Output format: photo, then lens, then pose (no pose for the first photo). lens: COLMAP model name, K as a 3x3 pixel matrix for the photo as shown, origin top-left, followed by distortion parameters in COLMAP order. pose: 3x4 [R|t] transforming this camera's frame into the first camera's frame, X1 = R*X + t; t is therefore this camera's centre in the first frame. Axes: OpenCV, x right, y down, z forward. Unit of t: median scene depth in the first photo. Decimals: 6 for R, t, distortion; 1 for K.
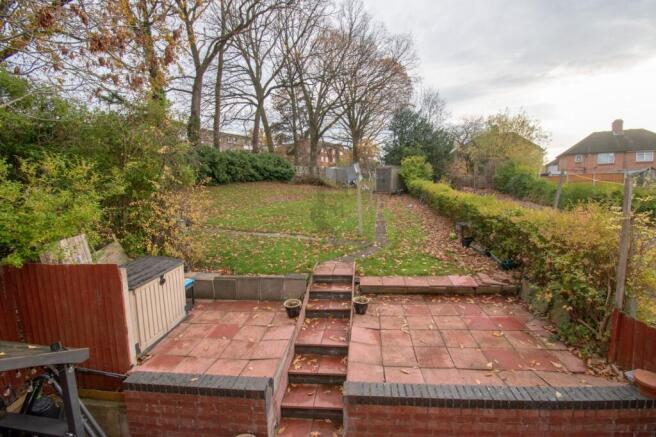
lens RADIAL K [[300.3, 0, 328.0], [0, 300.3, 218.5], [0, 0, 1]] dist [-0.001139, 0.000216]
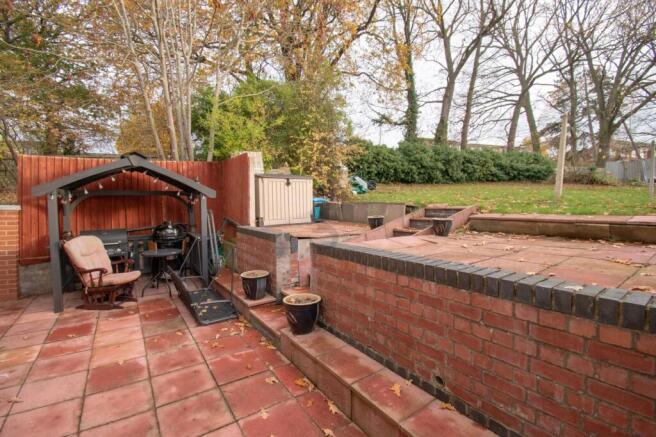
lens RADIAL K [[300.3, 0, 328.0], [0, 300.3, 218.5], [0, 0, 1]] dist [-0.001139, 0.000216]
pose [[0.625334, 0.053427, -0.778526, 0.150984], [-0.134185, 0.990156, -0.039831, 0.093704], [0.768734, 0.129374, 0.626347, 0.069539]]
